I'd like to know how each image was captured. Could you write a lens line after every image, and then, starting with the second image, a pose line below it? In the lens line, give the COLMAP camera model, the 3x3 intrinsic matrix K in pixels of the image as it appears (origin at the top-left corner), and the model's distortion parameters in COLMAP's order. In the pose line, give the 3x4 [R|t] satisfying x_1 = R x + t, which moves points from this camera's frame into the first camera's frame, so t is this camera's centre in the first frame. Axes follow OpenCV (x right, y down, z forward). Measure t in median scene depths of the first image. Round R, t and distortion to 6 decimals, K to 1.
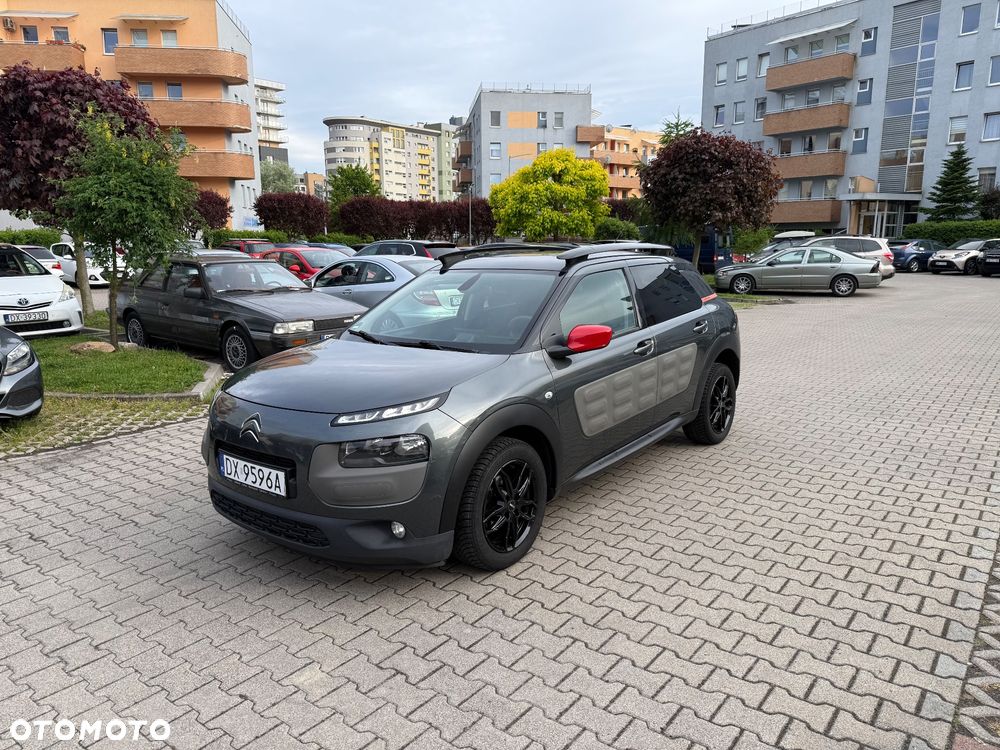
lens RADIAL K [[695.7, 0, 497.3], [0, 695.7, 378.9], [0, 0, 1]] dist [0.039683, -0.043954]
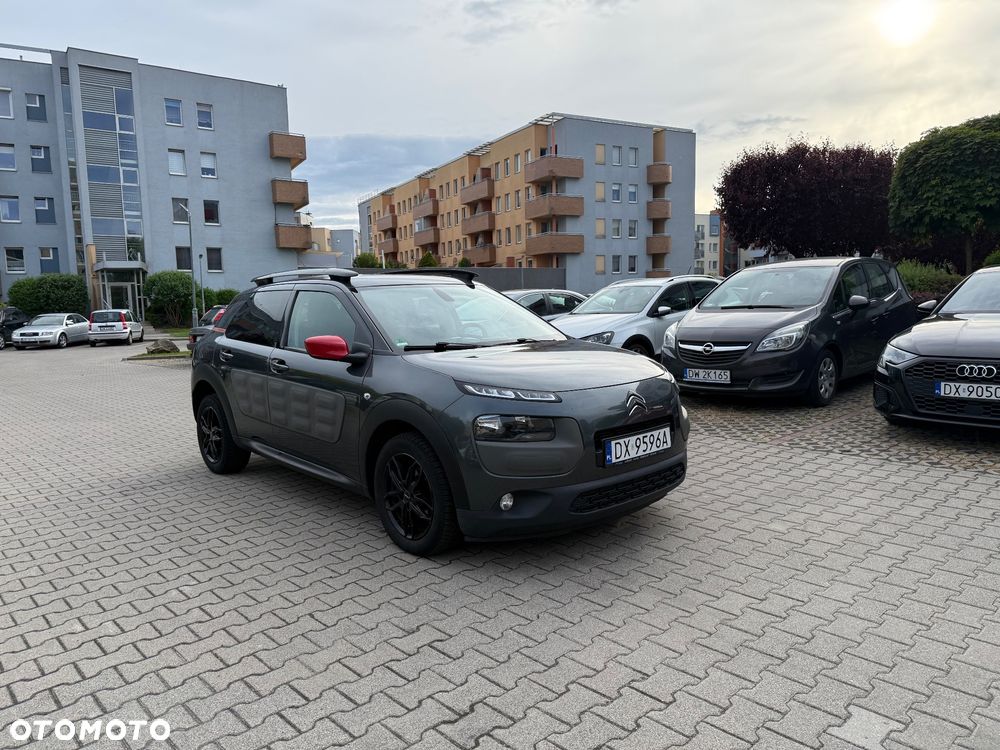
lens RADIAL K [[696.7, 0, 496.4], [0, 696.7, 380.7], [0, 0, 1]] dist [0.041393, -0.045278]
pose [[0.153611, -0.095858, 0.983471, -0.860715], [0.205377, 0.976646, 0.063115, -0.045483], [-0.966552, 0.192288, 0.169711, 0.602546]]
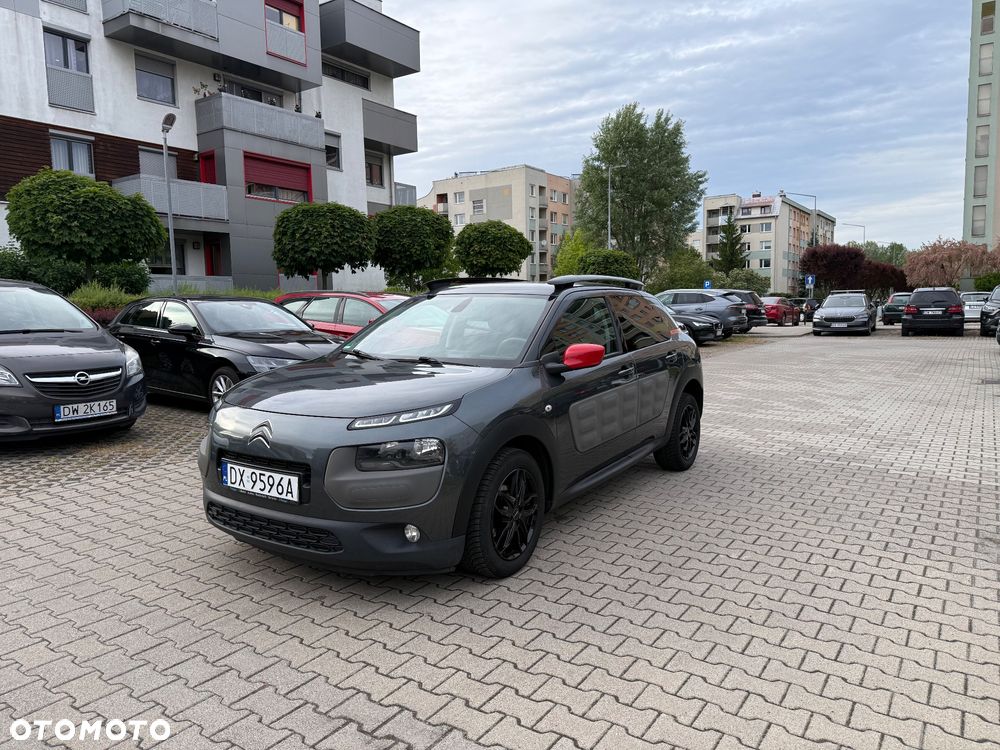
lens RADIAL K [[695.9, 0, 493.3], [0, 695.9, 378.4], [0, 0, 1]] dist [0.043408, -0.045908]
pose [[-0.997442, 0.036677, -0.061355, -0.051035], [0.018129, 0.960067, 0.279182, -0.250665], [0.069144, 0.277356, -0.958276, 1.594194]]
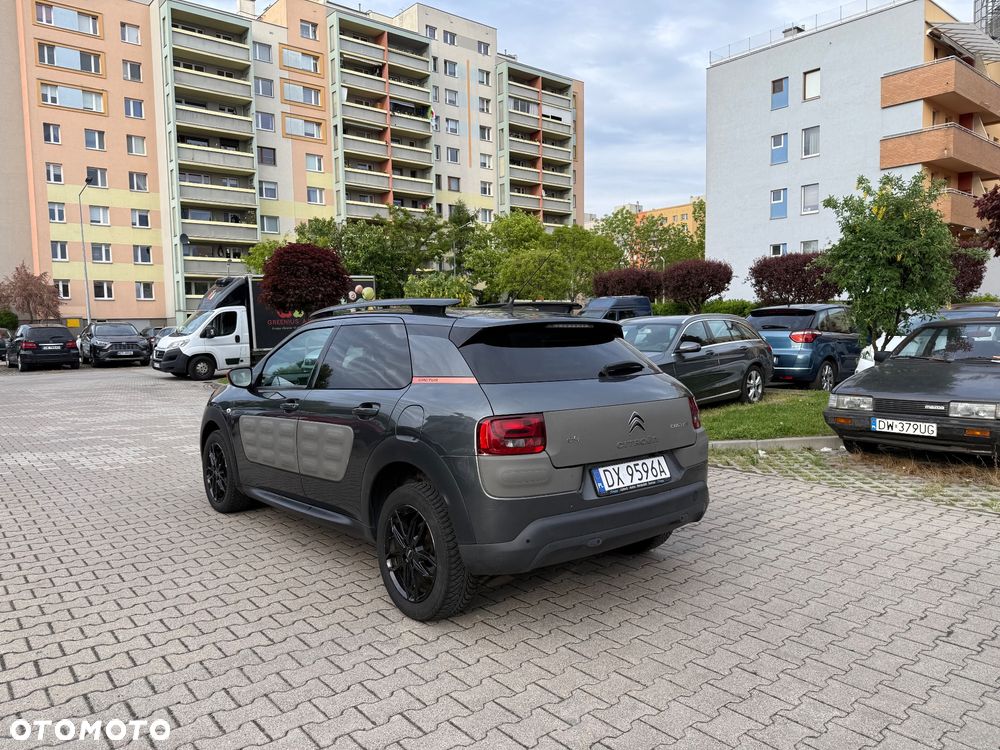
lens RADIAL K [[705.9, 0, 480.7], [0, 705.9, 377.7], [0, 0, 1]] dist [-0.008125, -0.009916]
pose [[-0.210649, 0.079923, -0.974289, 0.892166], [-0.165541, 0.979342, 0.116129, -0.191856], [0.963444, 0.185747, -0.193066, 1.158611]]
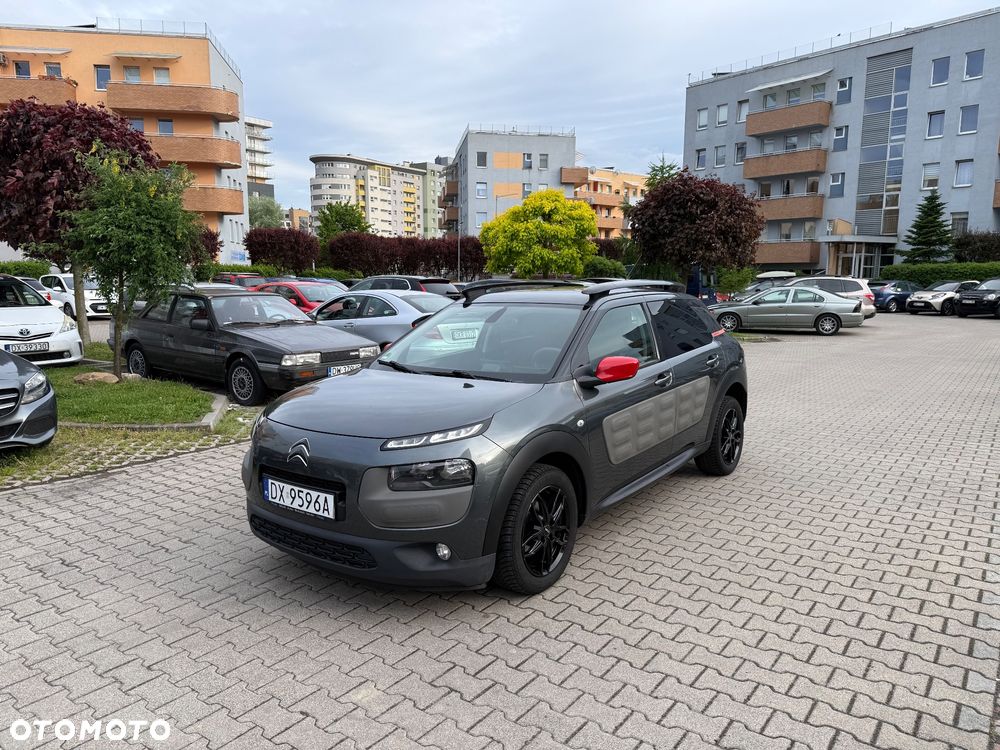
lens RADIAL K [[696.7, 0, 496.4], [0, 696.7, 380.7], [0, 0, 1]] dist [0.041393, -0.045278]
pose [[0.999679, 0.007308, 0.024271, -0.051238], [-0.006109, 0.998773, -0.049145, 0.007703], [-0.024600, 0.048981, 0.998497, -0.025483]]
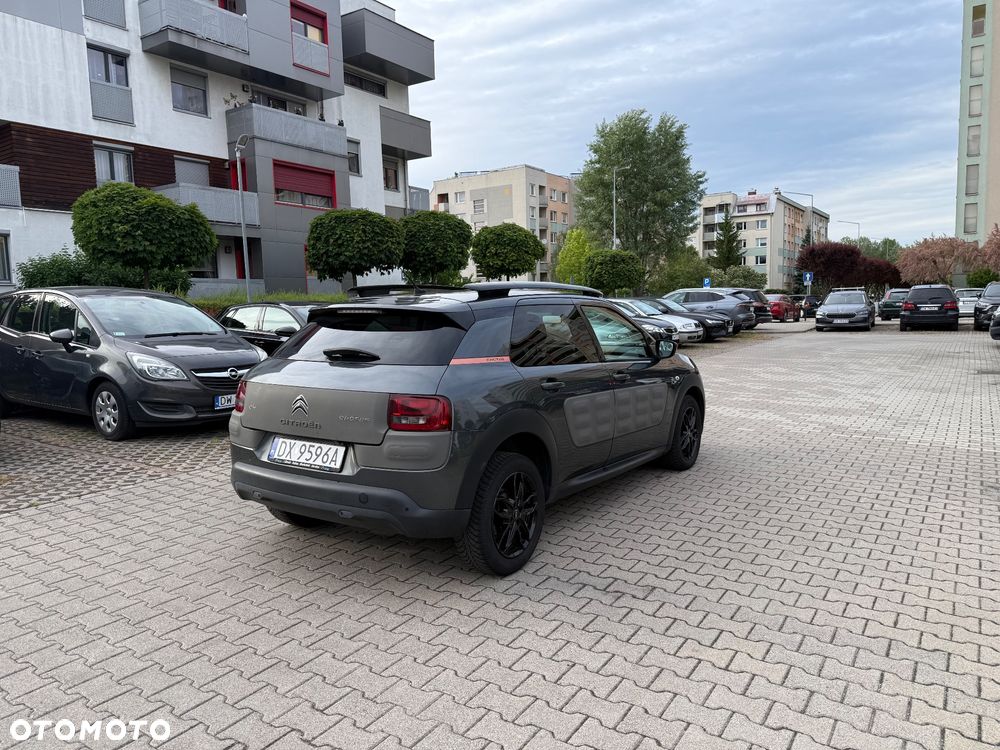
lens RADIAL K [[695.9, 0, 493.3], [0, 695.9, 378.4], [0, 0, 1]] dist [0.043408, -0.045908]
pose [[-0.996572, 0.045044, -0.069398, 0.139878], [0.023642, 0.958872, 0.282854, -0.309591], [0.079285, 0.280244, -0.956649, 1.806228]]
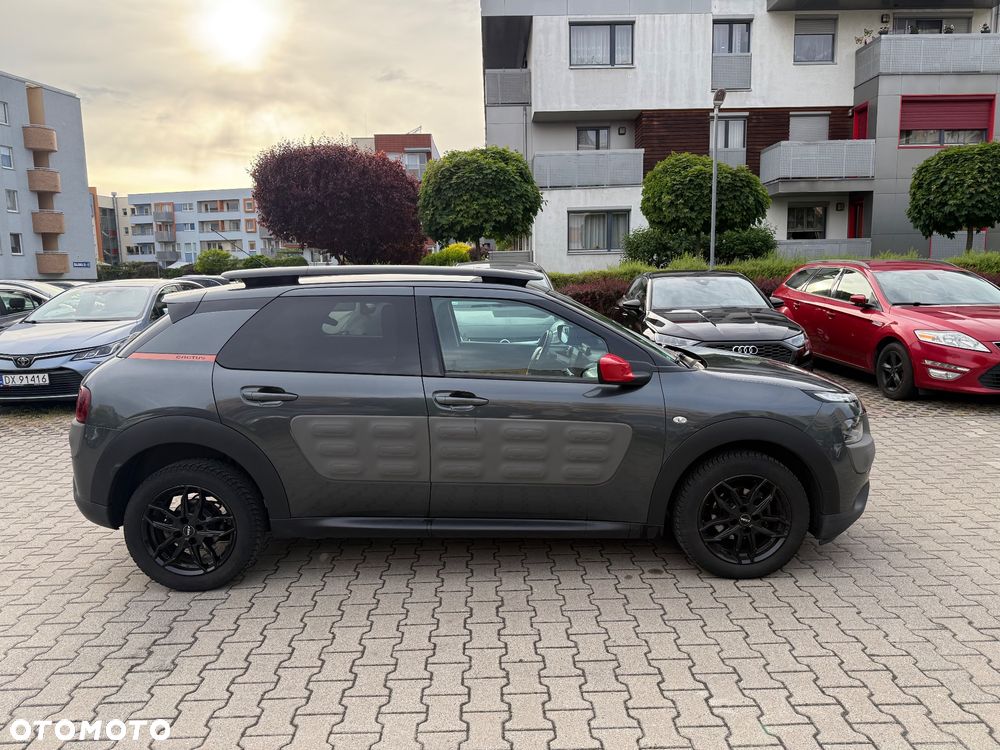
lens RADIAL K [[696.6, 0, 506.9], [0, 696.6, 377.4], [0, 0, 1]] dist [0.037231, -0.047575]
pose [[-0.638138, -0.081551, 0.765591, -0.566663], [0.166255, 0.956319, 0.240445, -0.220924], [-0.751757, 0.280721, -0.596705, 1.315200]]
